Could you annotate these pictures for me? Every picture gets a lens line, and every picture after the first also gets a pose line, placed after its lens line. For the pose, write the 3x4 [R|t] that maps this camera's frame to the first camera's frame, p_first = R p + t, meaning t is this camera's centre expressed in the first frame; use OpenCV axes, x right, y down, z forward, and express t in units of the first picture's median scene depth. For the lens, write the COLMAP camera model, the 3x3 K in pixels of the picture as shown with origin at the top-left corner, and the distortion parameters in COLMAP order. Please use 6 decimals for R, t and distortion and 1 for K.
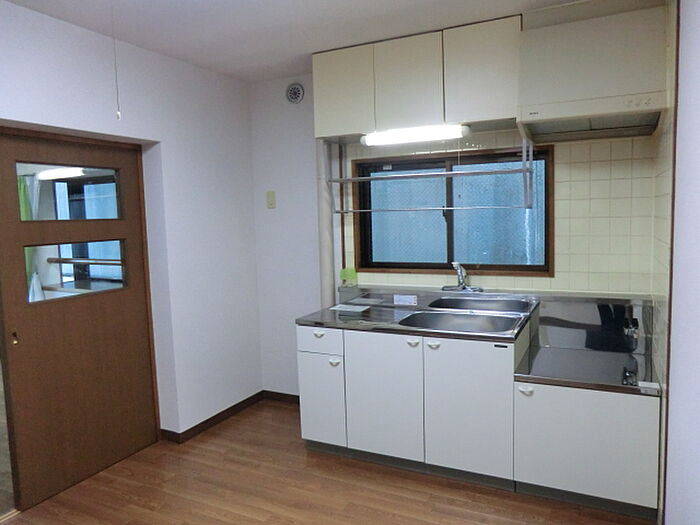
lens RADIAL K [[518.8, 0, 350.0], [0, 518.8, 262.5], [0, 0, 1]] dist [-0.099318, 0.119887]
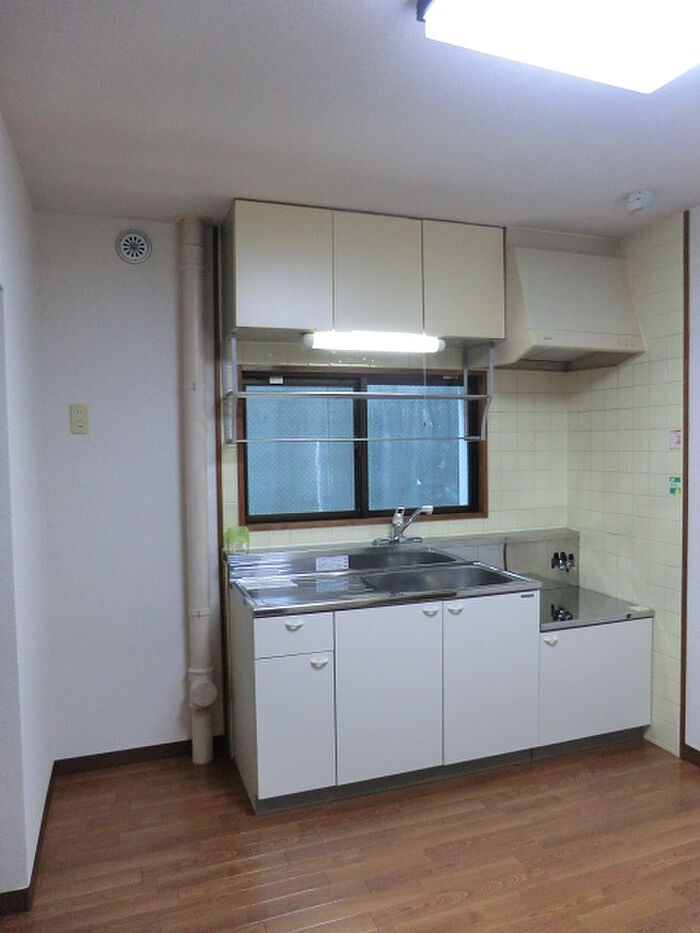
lens RADIAL K [[691.5, 0, 379.0], [0, 691.5, 471.0], [0, 0, 1]] dist [-0.099318, 0.119887]
pose [[0.680625, -0.011345, 0.732544, -0.616476], [0.062732, 0.997110, -0.042843, -0.012610], [-0.729941, 0.075114, 0.679370, 0.313738]]
